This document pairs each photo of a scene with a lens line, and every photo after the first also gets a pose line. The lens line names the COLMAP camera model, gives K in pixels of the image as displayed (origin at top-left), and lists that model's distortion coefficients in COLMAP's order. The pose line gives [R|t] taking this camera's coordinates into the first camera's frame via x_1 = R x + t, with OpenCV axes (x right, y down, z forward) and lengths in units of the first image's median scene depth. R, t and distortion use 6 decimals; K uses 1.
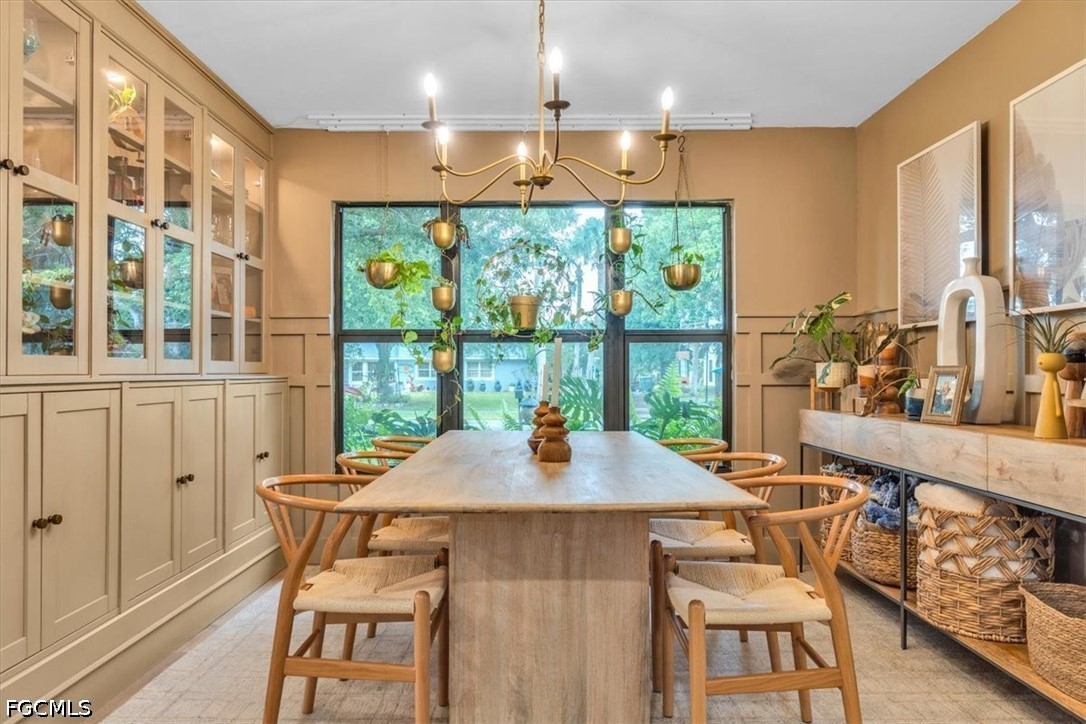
lens RADIAL K [[732.2, 0, 543.0], [0, 732.2, 362.0], [0, 0, 1]] dist [0.002450, 0.001286]
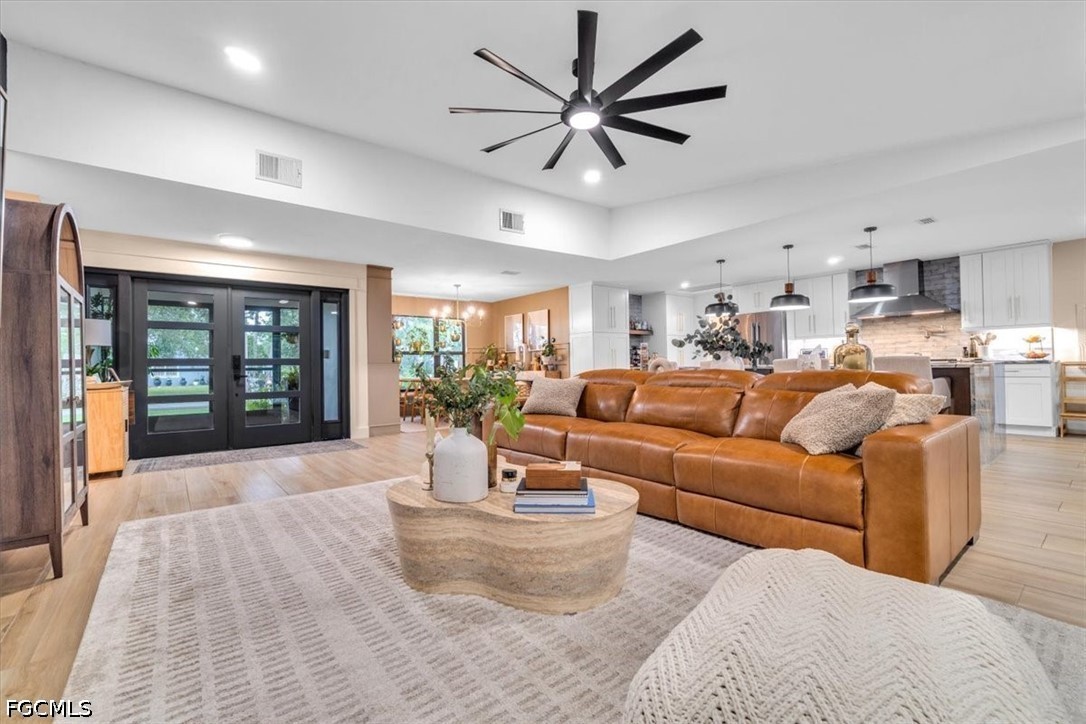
lens RADIAL K [[469.6, 0, 543.0], [0, 469.6, 362.0], [0, 0, 1]] dist [0.000028, -0.000001]
pose [[0.778270, -0.003925, 0.627918, -1.210348], [0.006193, 0.999980, -0.001426, 0.021353], [-0.627900, 0.004999, 0.778278, -1.474457]]
